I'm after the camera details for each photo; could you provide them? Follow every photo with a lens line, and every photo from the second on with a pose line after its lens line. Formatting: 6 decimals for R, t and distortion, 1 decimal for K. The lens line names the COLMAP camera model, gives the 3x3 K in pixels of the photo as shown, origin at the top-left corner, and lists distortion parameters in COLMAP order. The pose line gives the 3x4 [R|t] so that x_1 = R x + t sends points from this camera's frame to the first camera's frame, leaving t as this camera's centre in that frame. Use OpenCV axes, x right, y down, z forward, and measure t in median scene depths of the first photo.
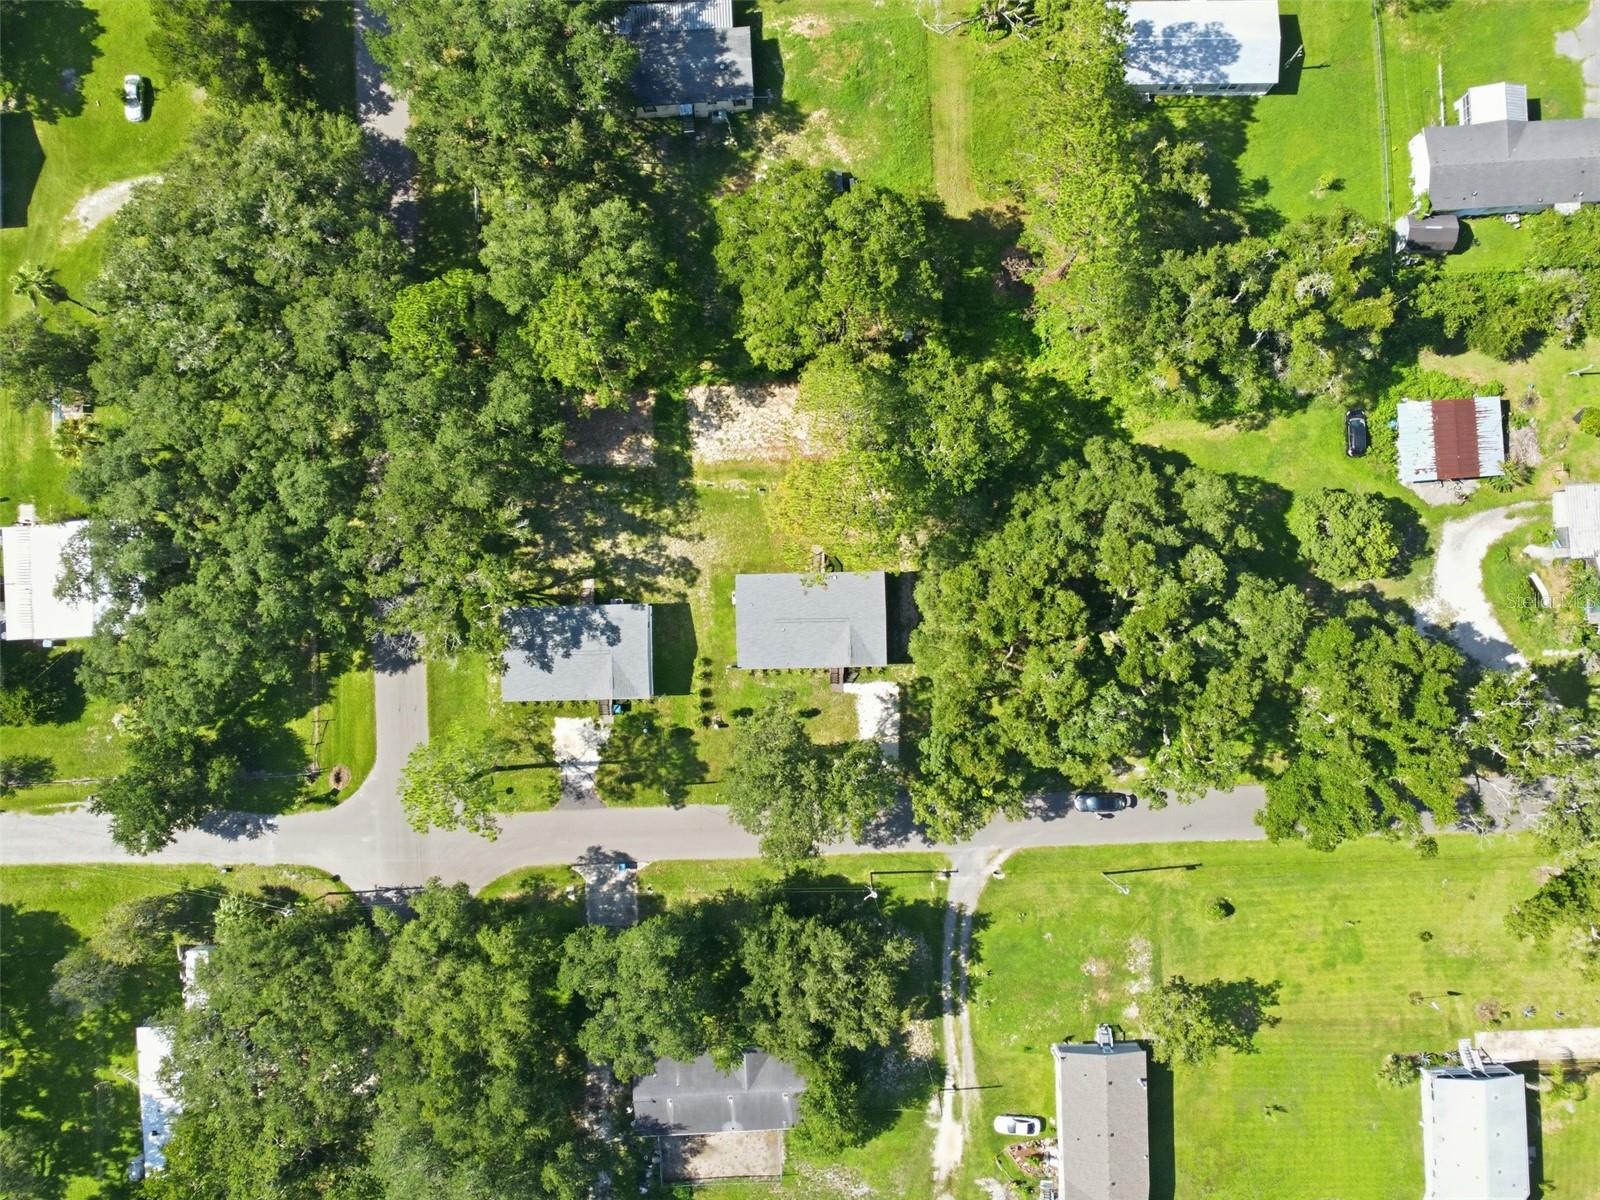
lens RADIAL K [[1118.3, 0, 800.0], [0, 1118.3, 600.0], [0, 0, 1]] dist [0.002863, 0.000960]
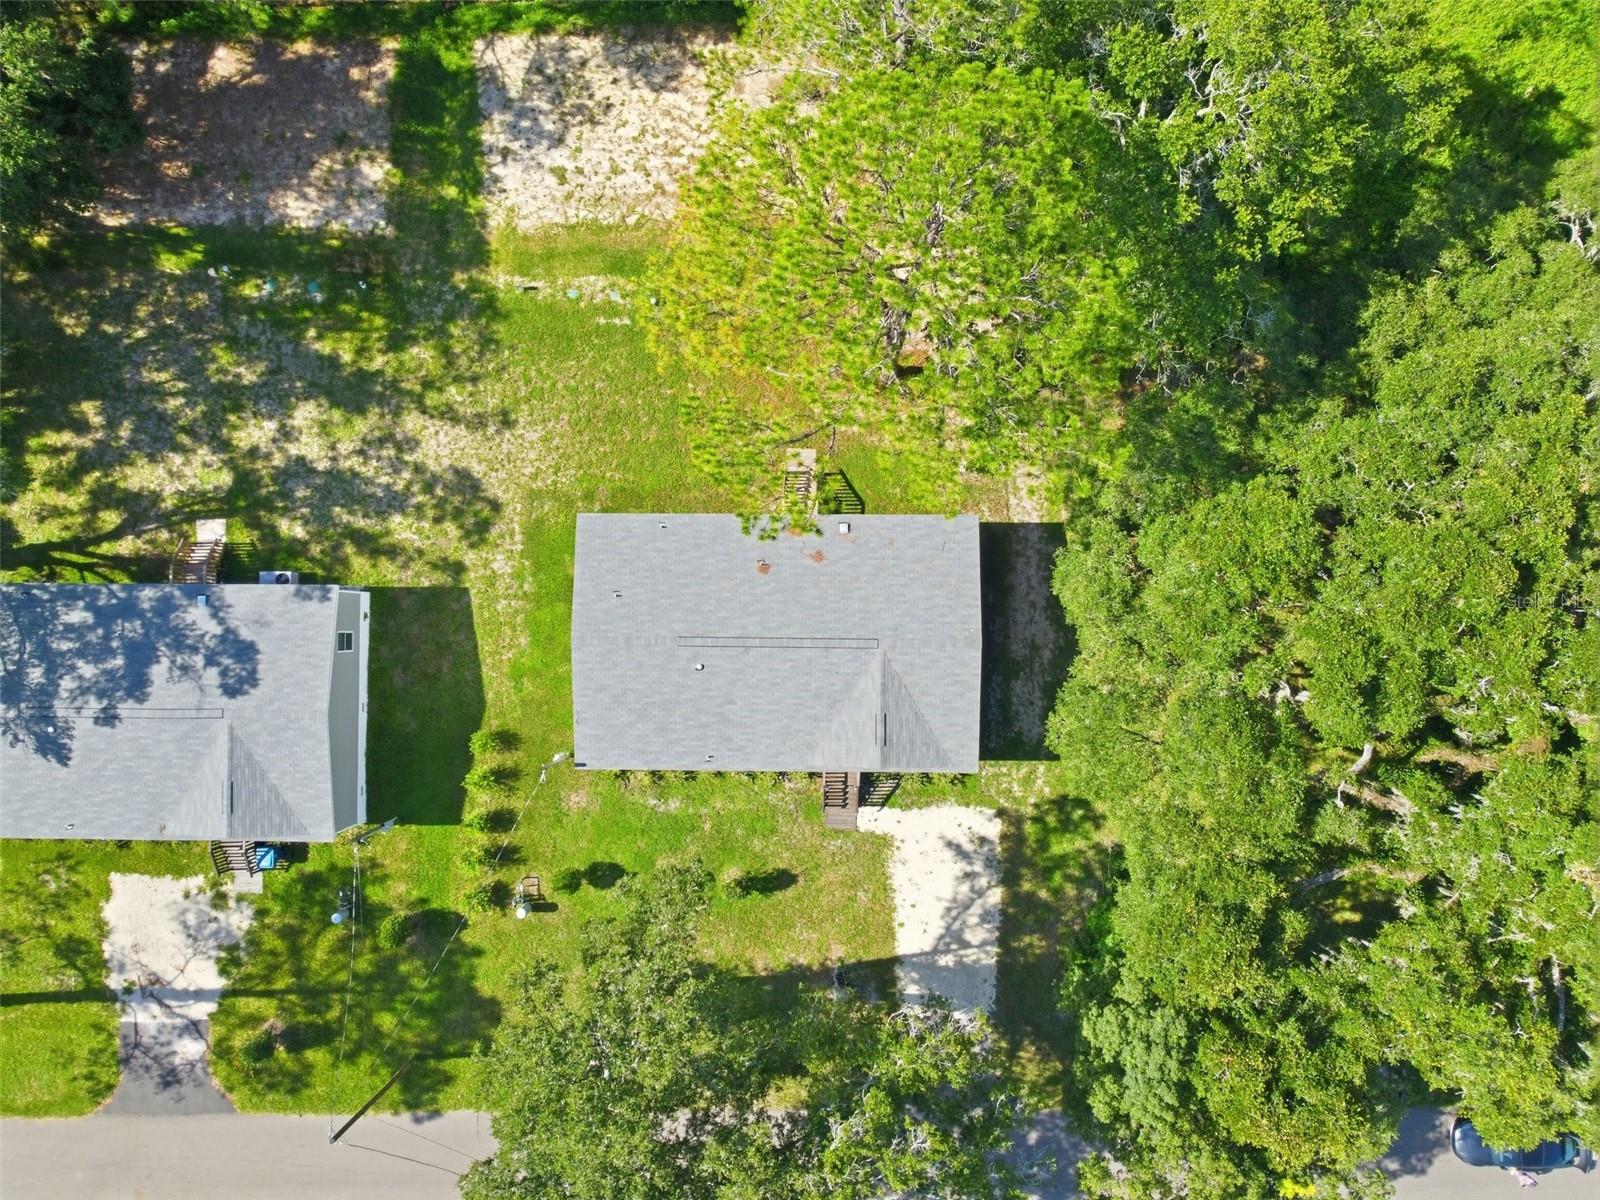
lens RADIAL K [[1118.3, 0, 800.0], [0, 1118.3, 600.0], [0, 0, 1]] dist [0.002863, 0.000960]
pose [[0.999602, 0.028206, 0.000968, 0.016045], [-0.028202, 0.999595, -0.003761, 0.005397], [-0.001074, 0.003733, 0.999992, 0.612140]]
